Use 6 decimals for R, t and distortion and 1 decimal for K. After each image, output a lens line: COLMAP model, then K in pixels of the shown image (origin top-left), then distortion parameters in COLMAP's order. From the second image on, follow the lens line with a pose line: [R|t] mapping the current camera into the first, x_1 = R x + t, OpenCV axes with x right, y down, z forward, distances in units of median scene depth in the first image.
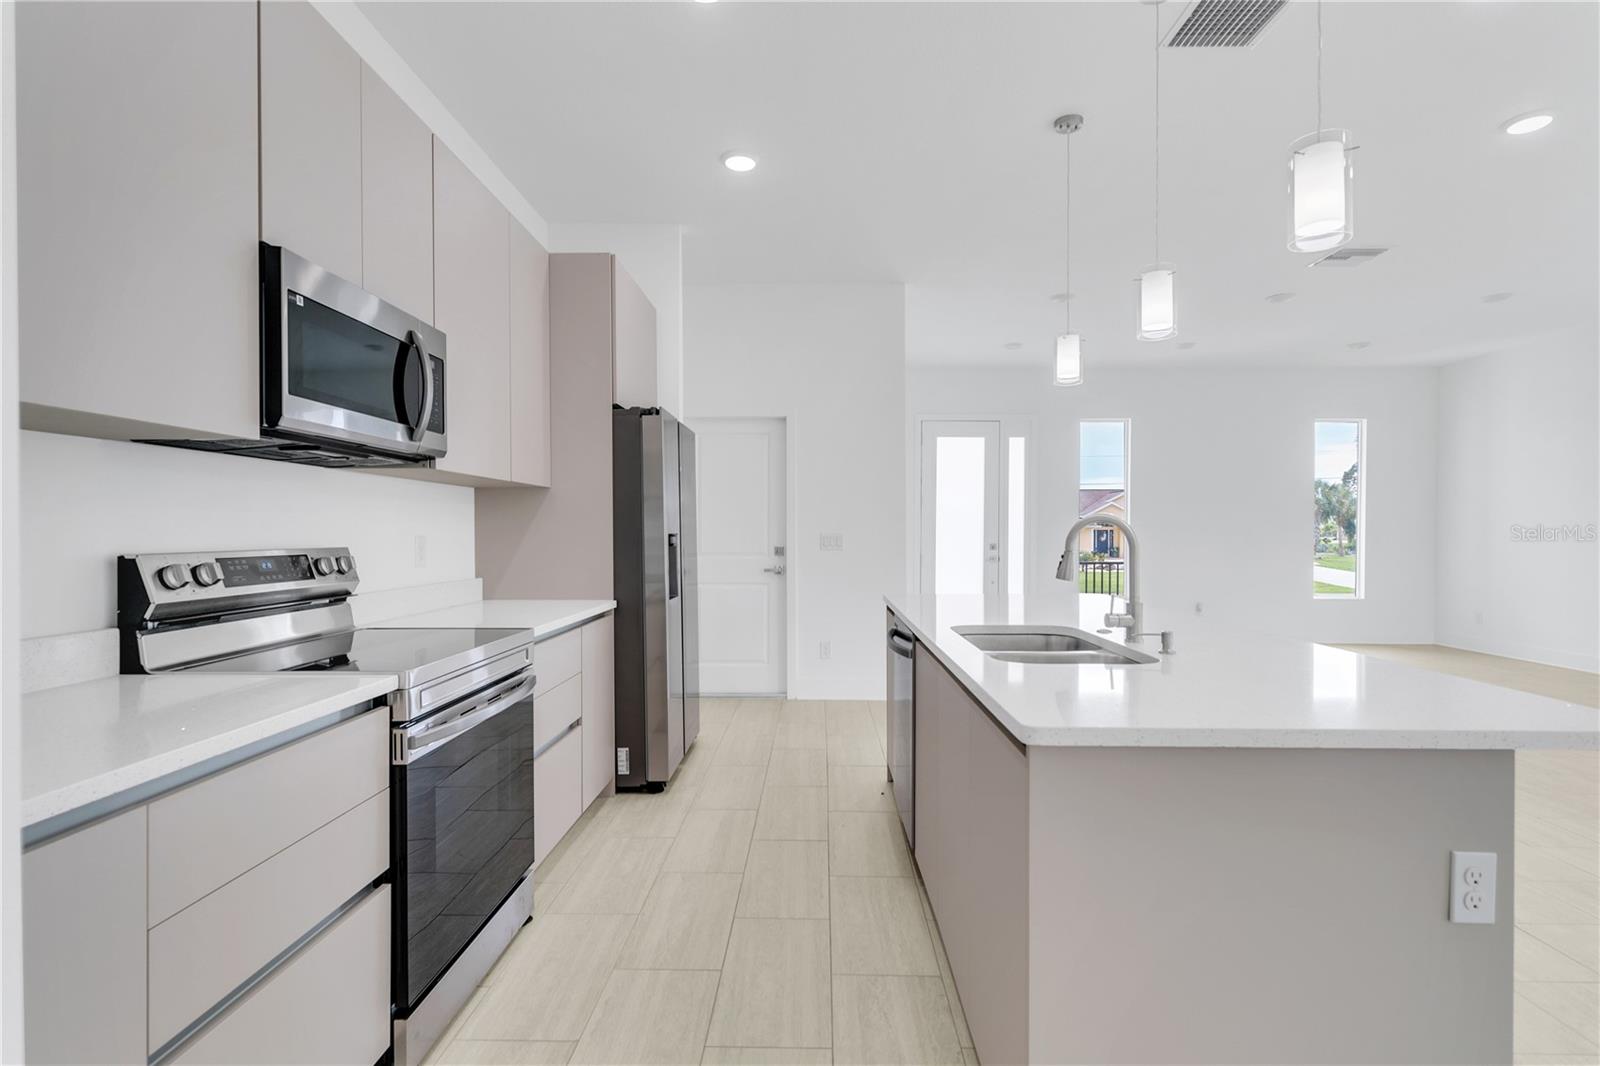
lens RADIAL K [[781.4, 0, 806.9], [0, 781.4, 538.8], [0, 0, 1]] dist [-0.000434, 0.000039]
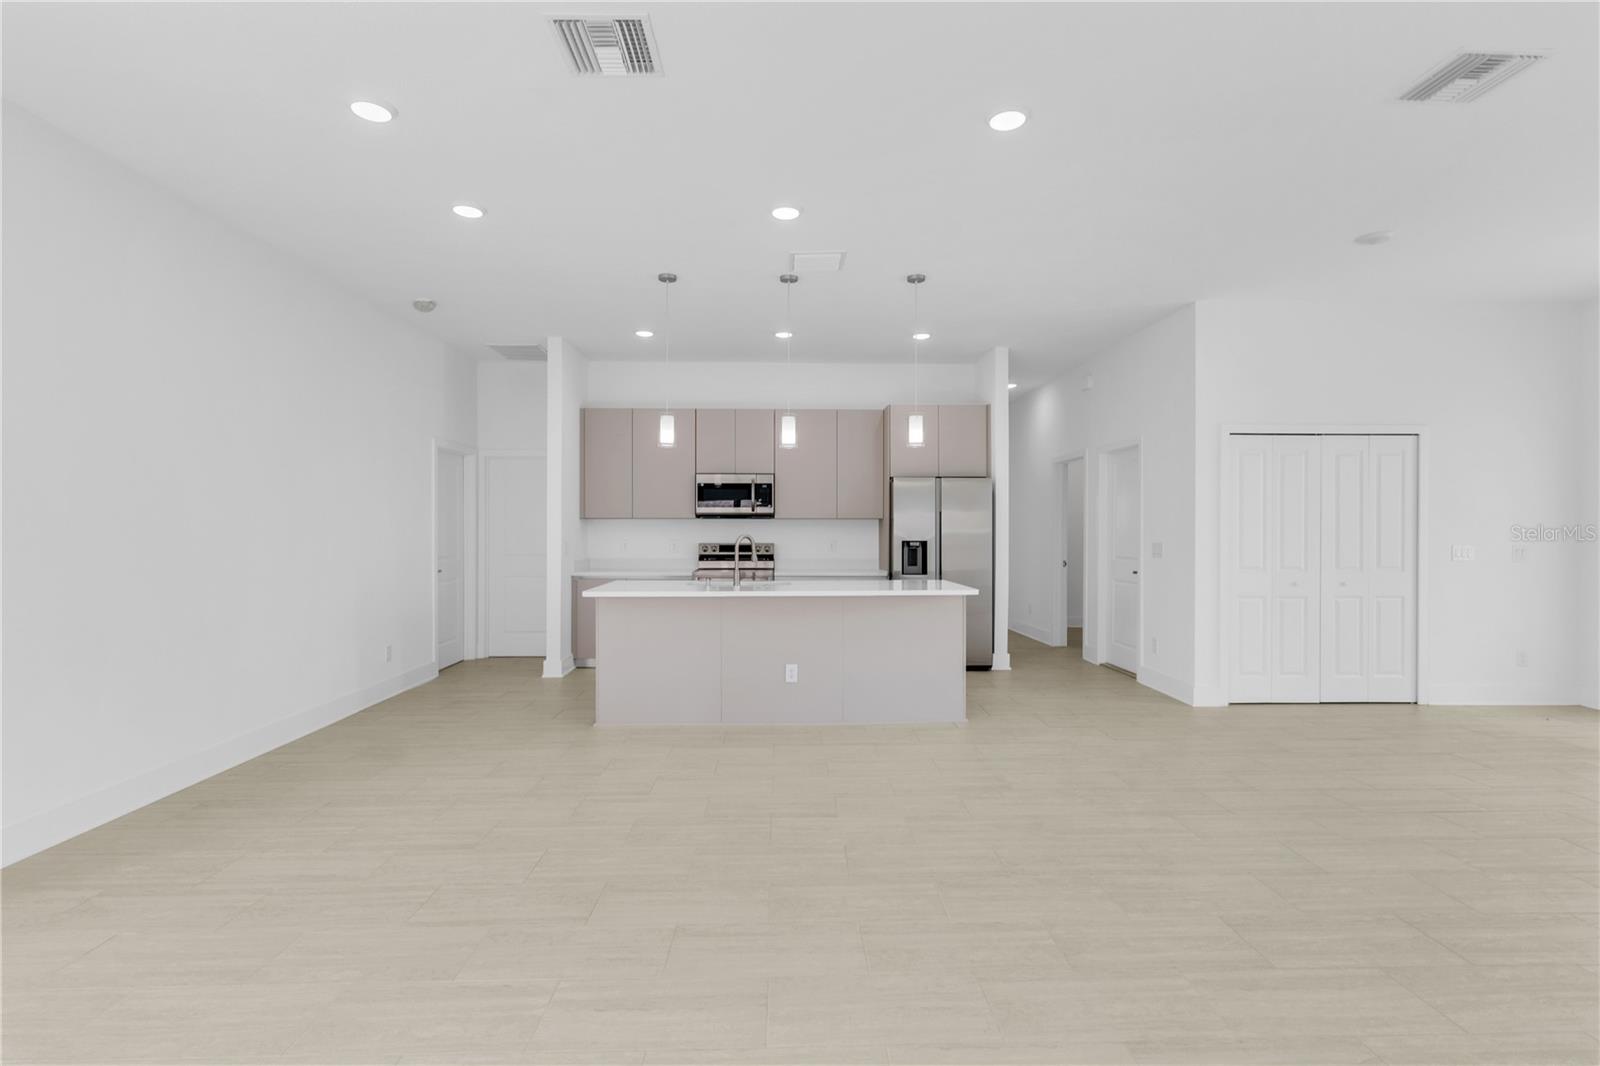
lens RADIAL K [[765.8, 0, 800.0], [0, 765.8, 533.0], [0, 0, 1]] dist [0.001634, 0.000347]
pose [[0.049762, 0.006728, -0.998738, 1.830263], [-0.011566, 0.999914, 0.006159, -0.035472], [0.998694, 0.011245, 0.049836, 0.704636]]
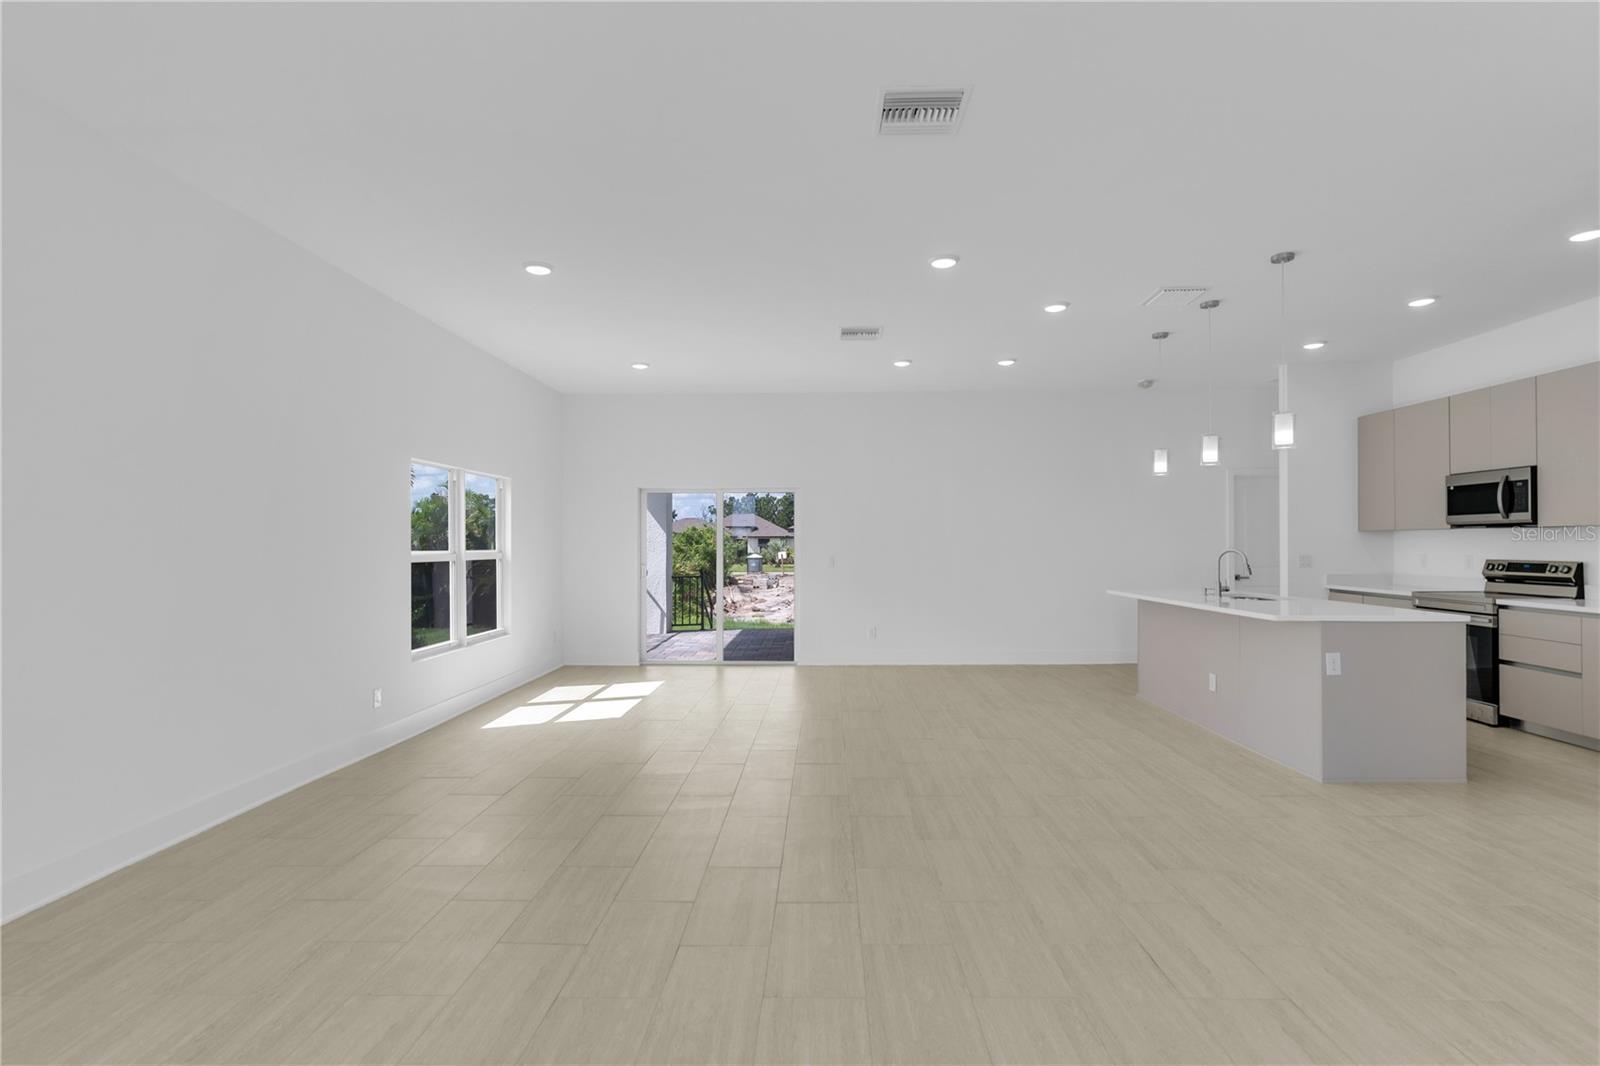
lens RADIAL K [[798.1, 0, 801.3], [0, 798.1, 527.0], [0, 0, 1]] dist [-0.003922, -0.000583]
pose [[-0.999858, 0.002201, 0.016724, 1.131783], [0.002021, 0.999940, -0.010767, -0.048153], [-0.016746, -0.010732, -0.999802, 2.404023]]
